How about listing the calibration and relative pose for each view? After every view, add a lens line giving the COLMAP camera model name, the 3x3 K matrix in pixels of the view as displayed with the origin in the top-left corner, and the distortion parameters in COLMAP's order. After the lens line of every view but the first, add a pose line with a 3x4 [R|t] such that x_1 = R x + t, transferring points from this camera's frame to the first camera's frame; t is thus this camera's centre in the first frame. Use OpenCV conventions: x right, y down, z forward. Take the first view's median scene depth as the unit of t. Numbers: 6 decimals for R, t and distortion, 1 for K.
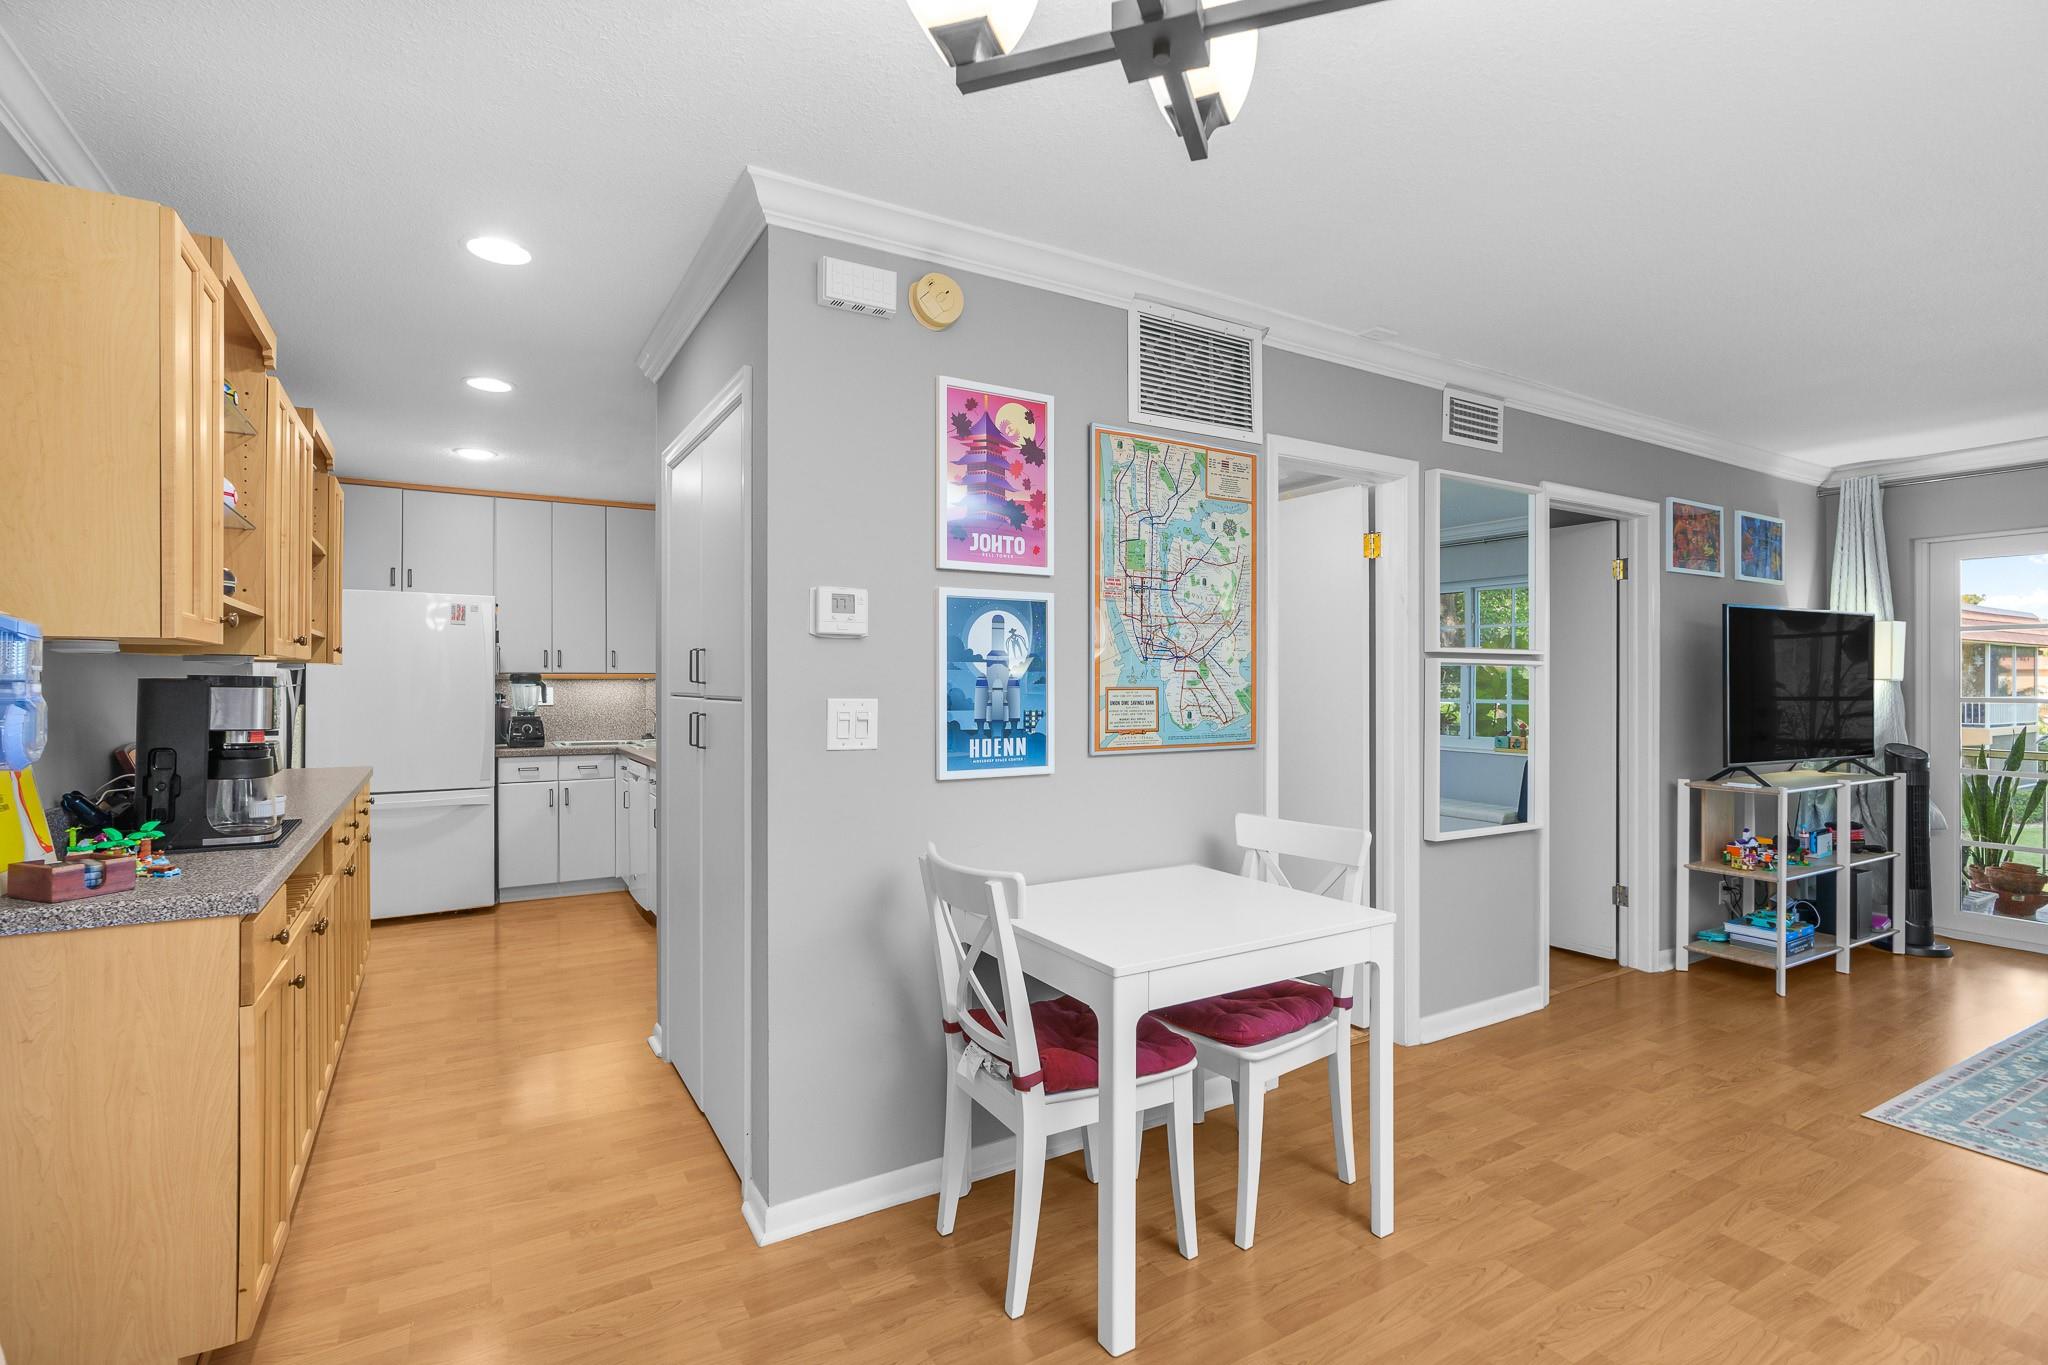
lens RADIAL K [[933.7, 0, 985.6], [0, 933.7, 681.1], [0, 0, 1]] dist [-0.005184, 0.000131]
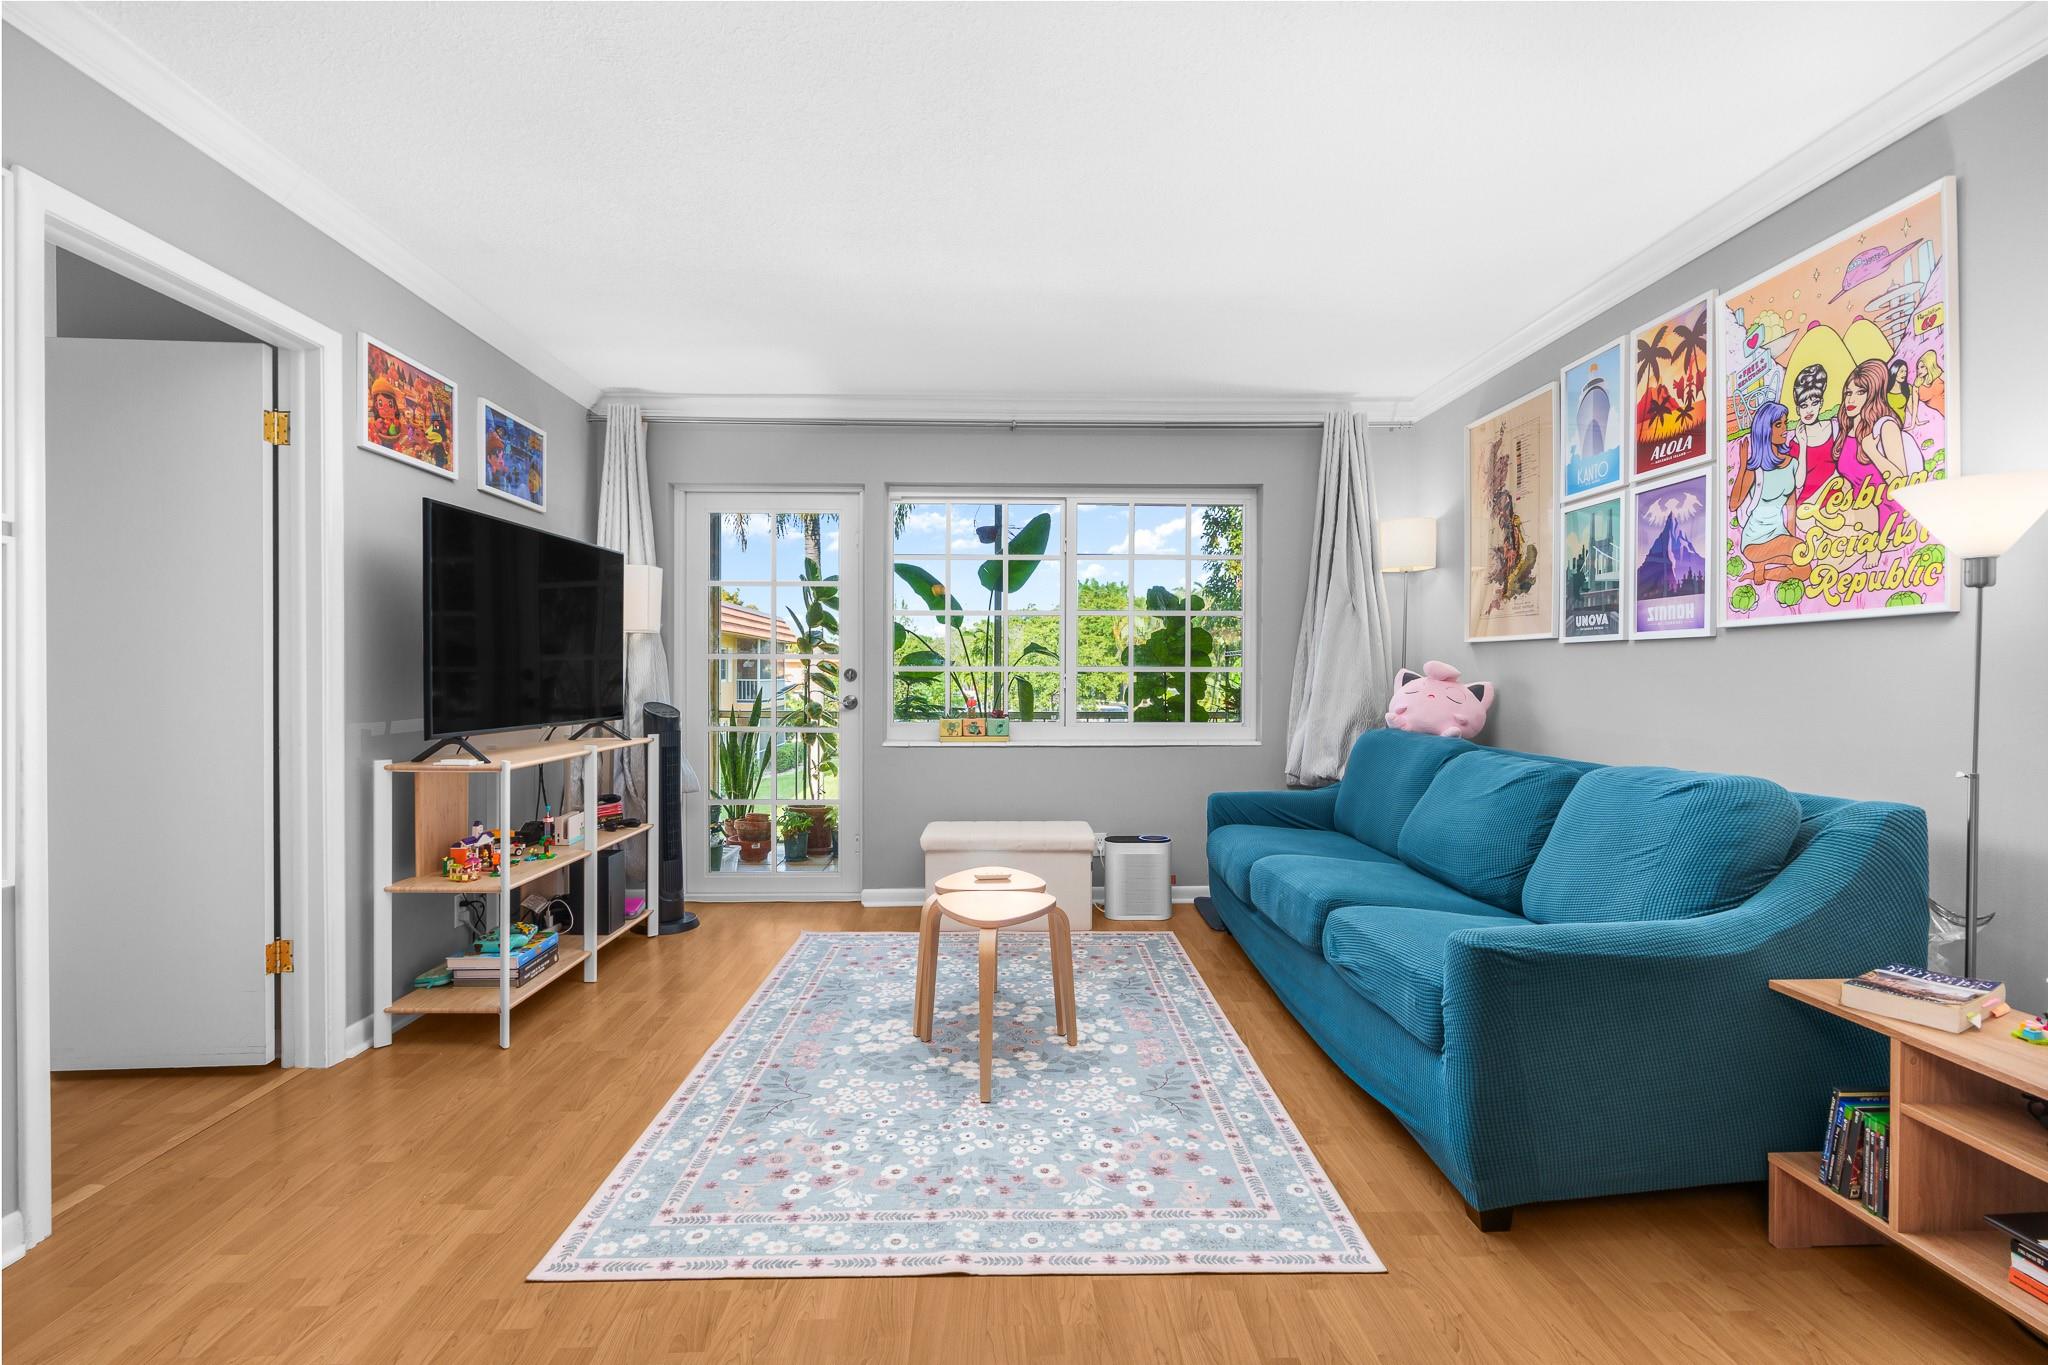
lens RADIAL K [[933.7, 0, 1021.7], [0, 933.7, 679.5], [0, 0, 1]] dist [-0.005184, 0.000131]
pose [[0.462733, -0.006897, 0.886471, 0.365778], [-0.001819, 0.999960, 0.008730, 0.040189], [-0.886496, -0.005652, 0.462702, 0.280903]]
